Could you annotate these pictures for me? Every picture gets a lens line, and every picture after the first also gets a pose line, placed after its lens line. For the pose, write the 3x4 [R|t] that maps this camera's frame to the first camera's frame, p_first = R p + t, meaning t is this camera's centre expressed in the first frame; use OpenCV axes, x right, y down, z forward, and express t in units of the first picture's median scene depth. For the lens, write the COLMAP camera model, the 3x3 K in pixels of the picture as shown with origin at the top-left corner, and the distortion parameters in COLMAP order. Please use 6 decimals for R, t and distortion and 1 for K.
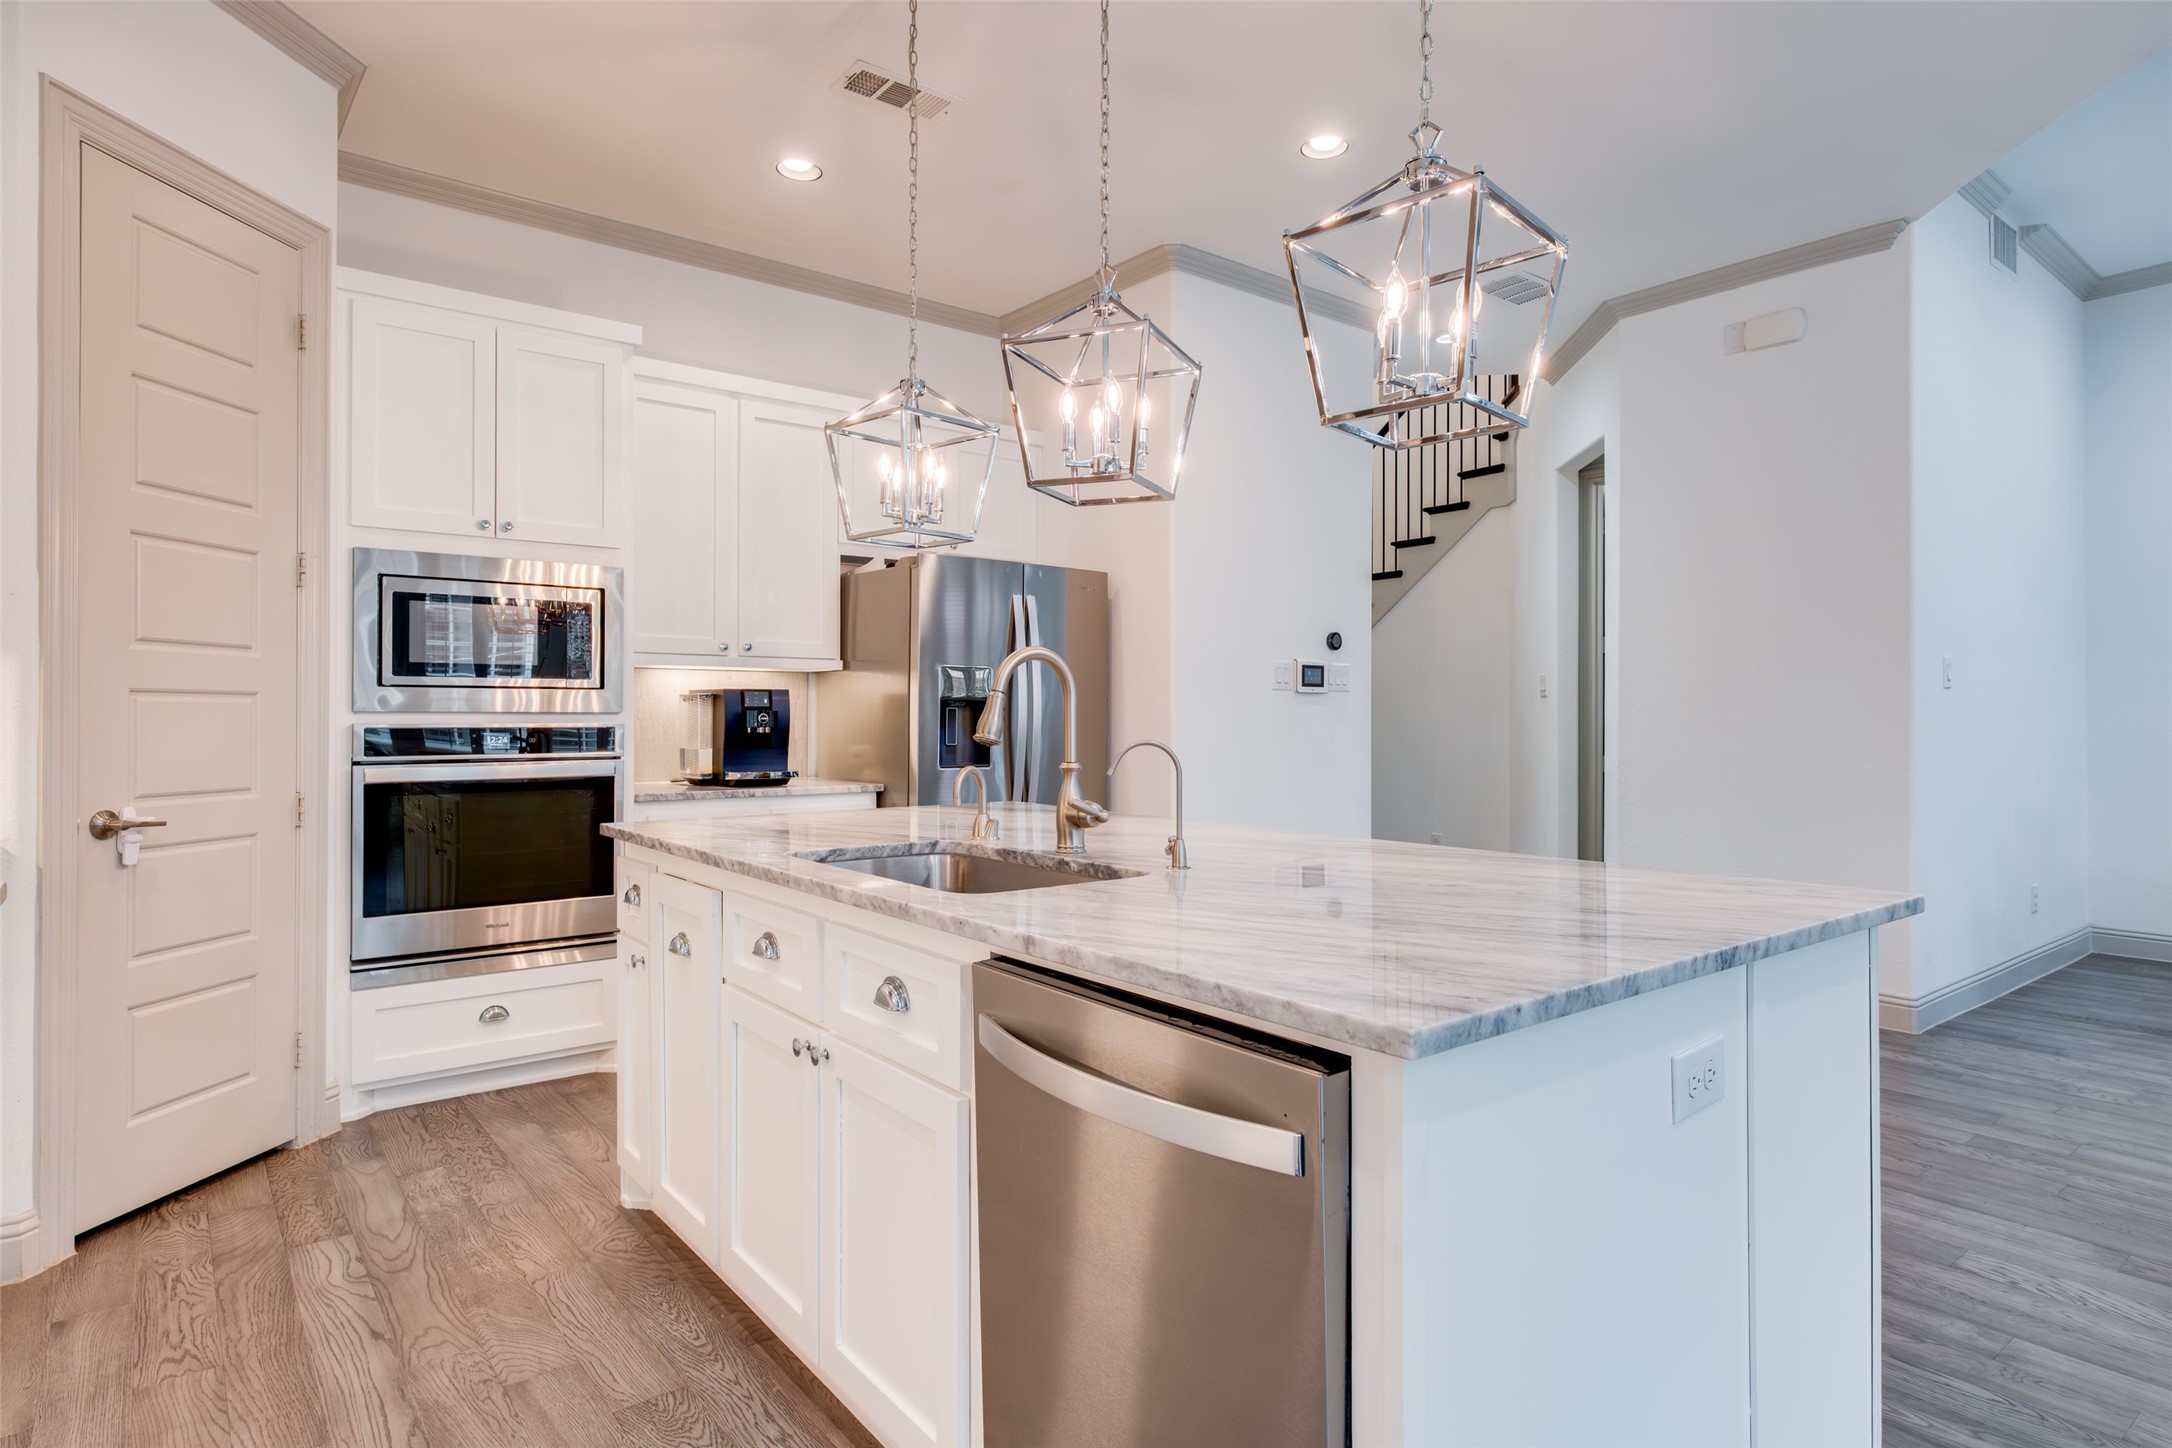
lens RADIAL K [[1179.8, 0, 1087.8], [0, 1179.8, 713.0], [0, 0, 1]] dist [0.002342, 0.000317]
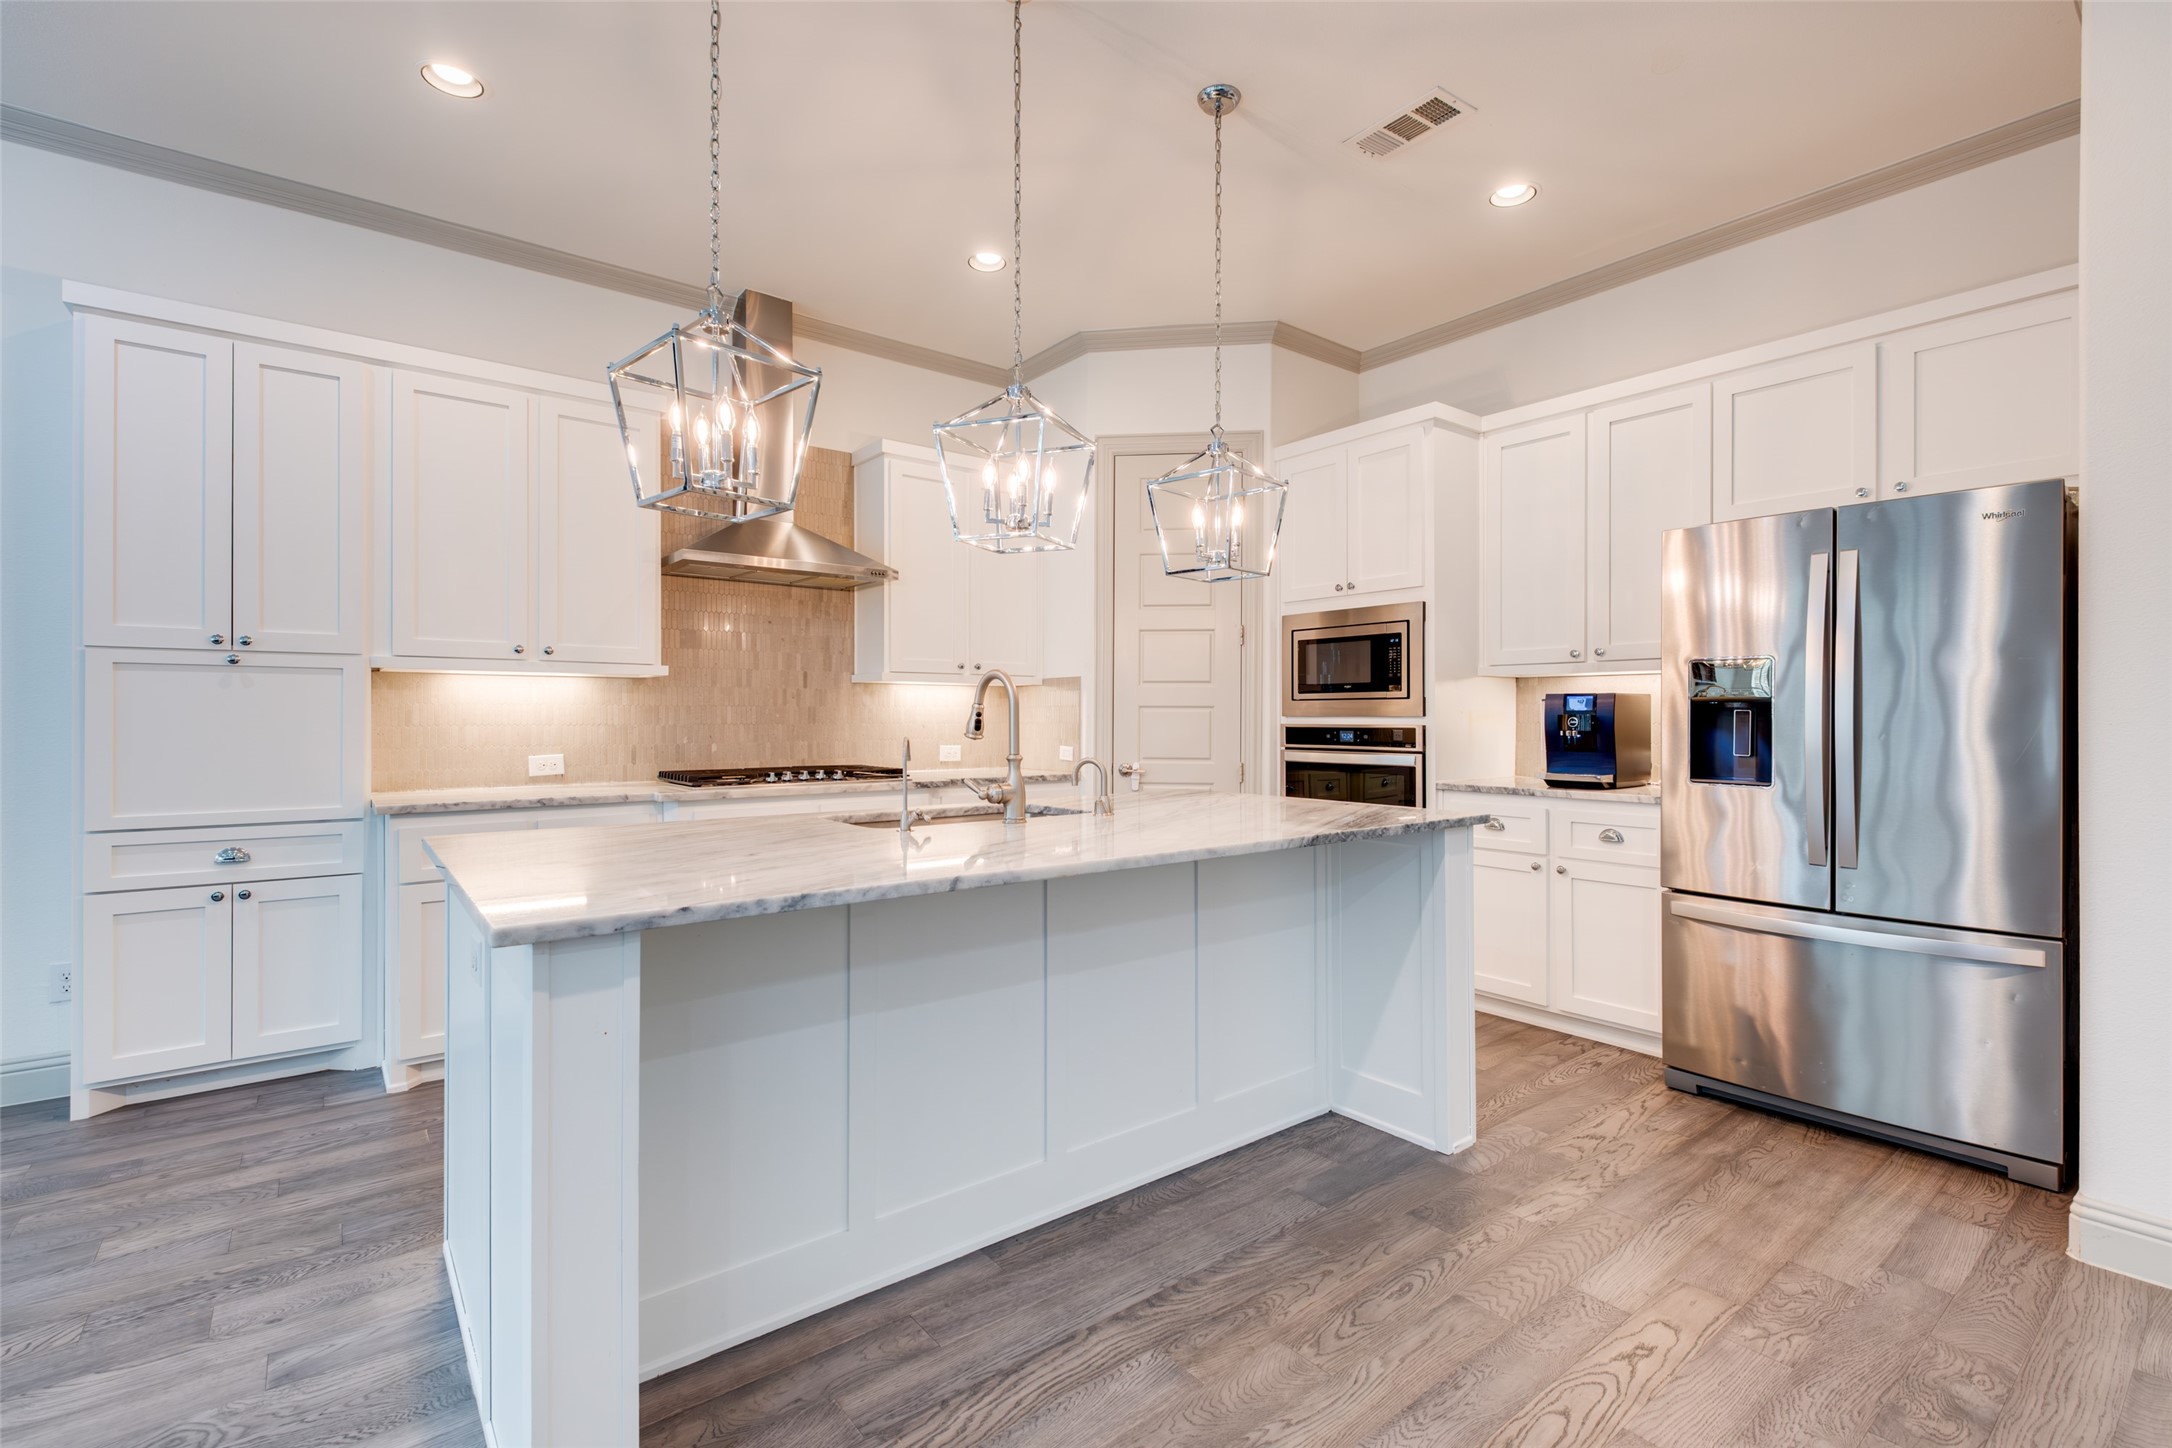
lens RADIAL K [[974.2, 0, 1092.6], [0, 974.2, 715.7], [0, 0, 1]] dist [0.001524, -0.001315]
pose [[-0.008239, -0.000829, -0.999966, 0.656181], [0.003939, 0.999992, -0.000862, -0.002022], [0.999958, -0.003946, -0.008236, 0.671203]]
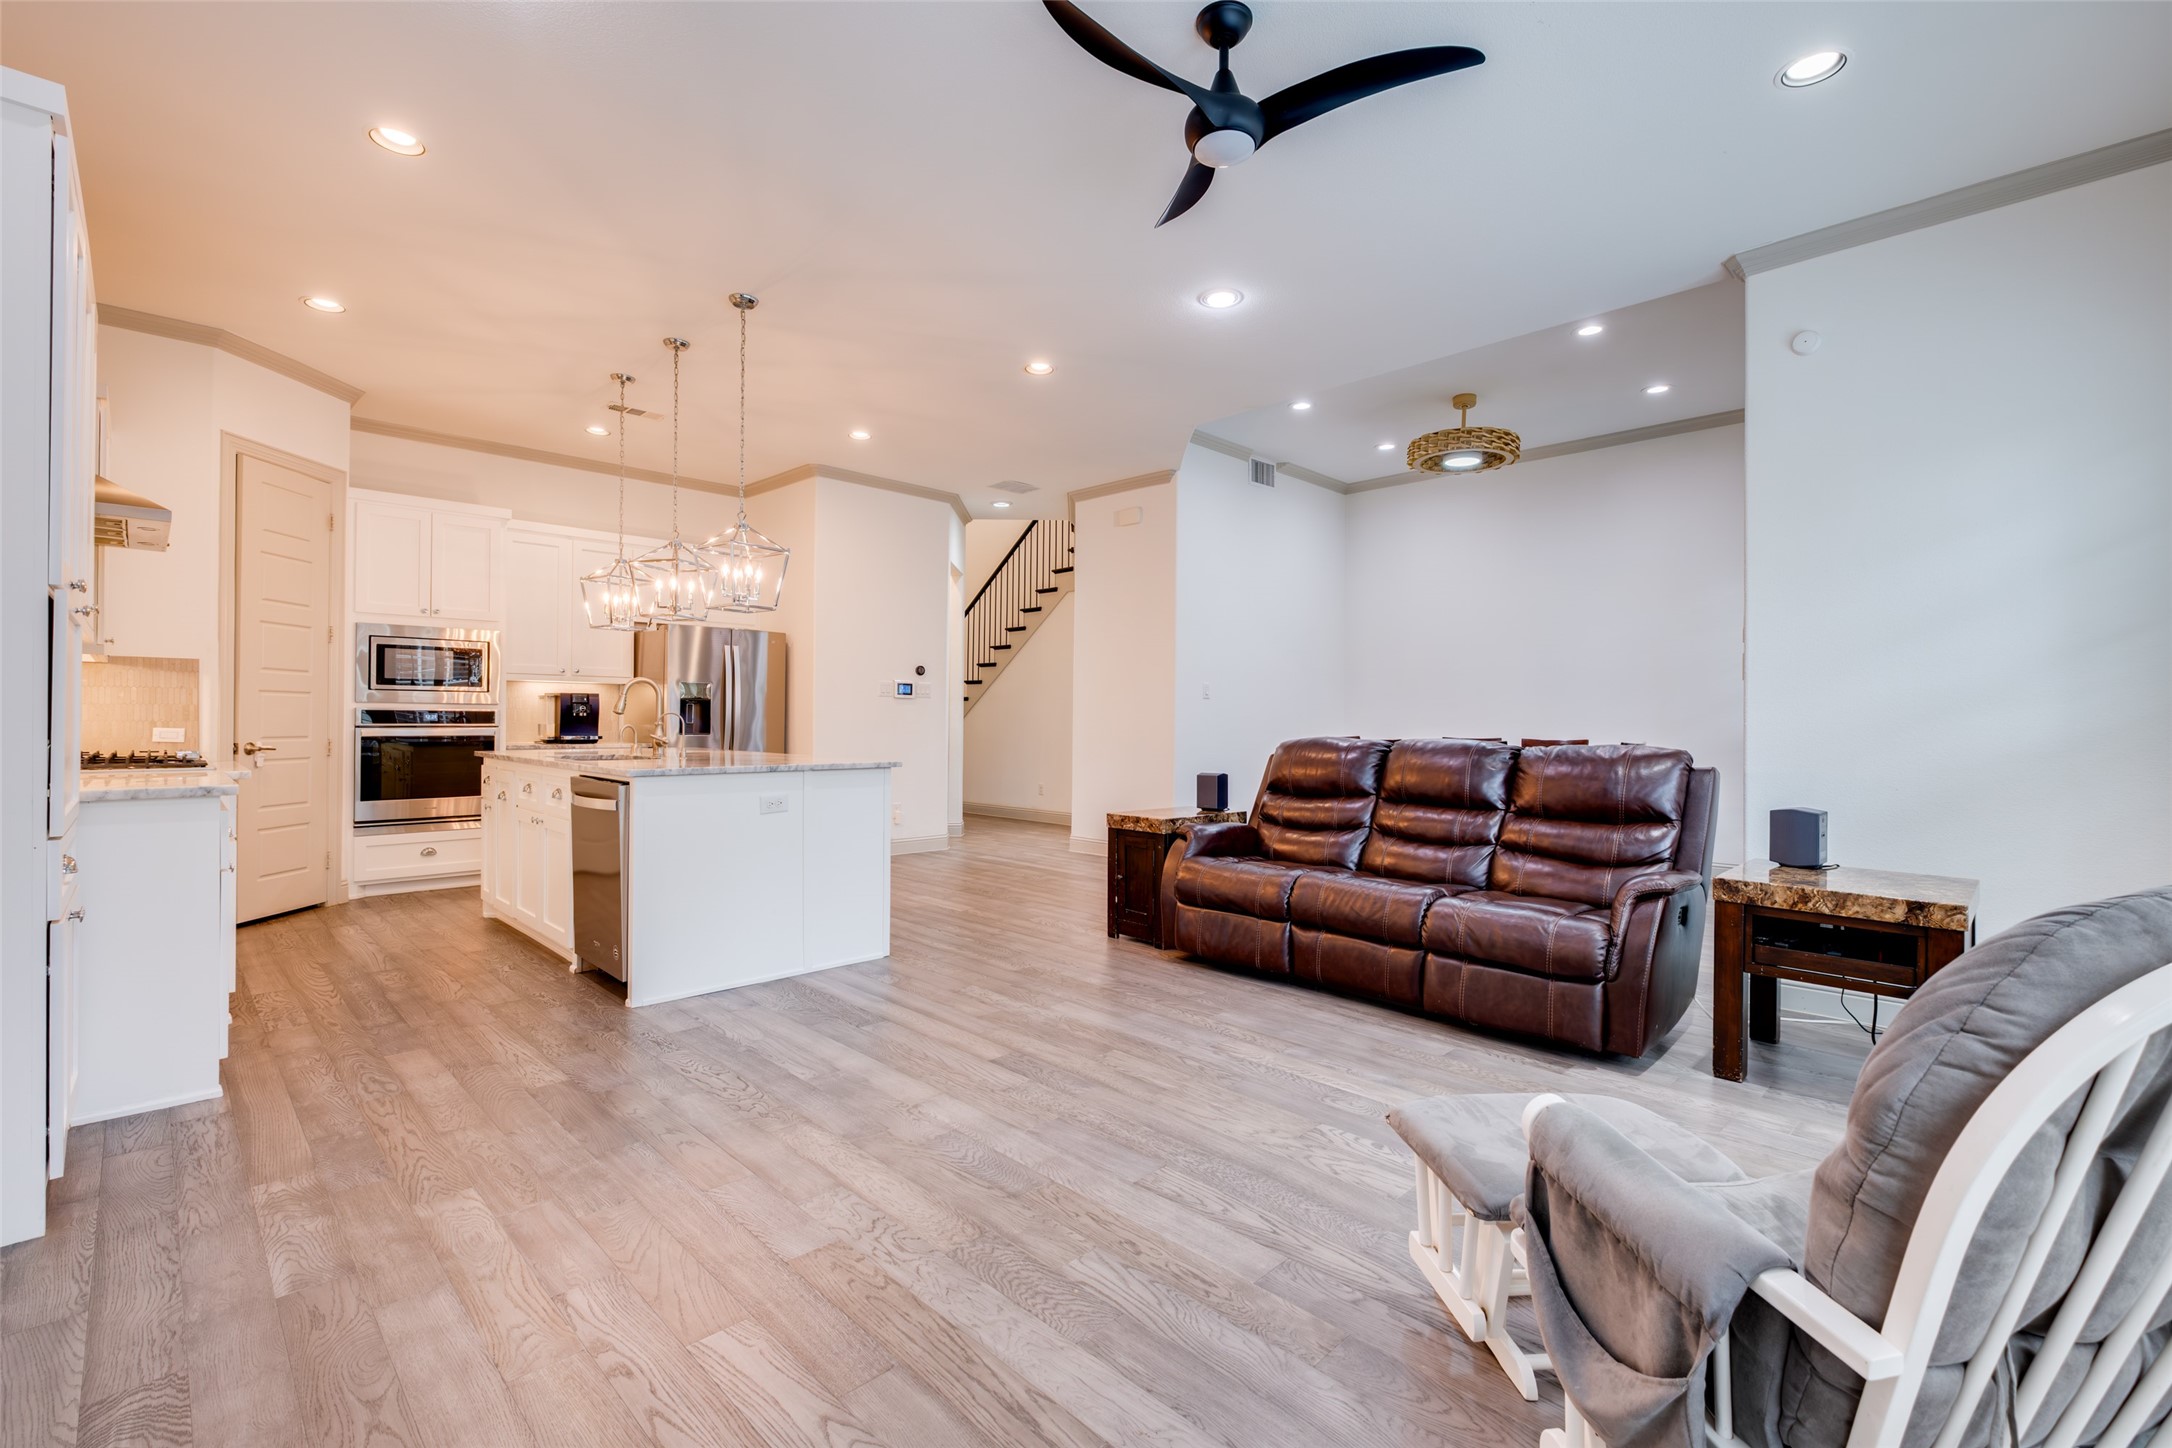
lens RADIAL K [[947.1, 0, 1086.0], [0, 947.1, 724.0], [0, 0, 1]] dist [-0.007742, -0.000305]
pose [[0.994760, 0.008117, 0.101920, 0.438059], [-0.009100, 0.999916, 0.009182, 0.009746], [-0.101837, -0.010061, 0.994750, -0.702129]]
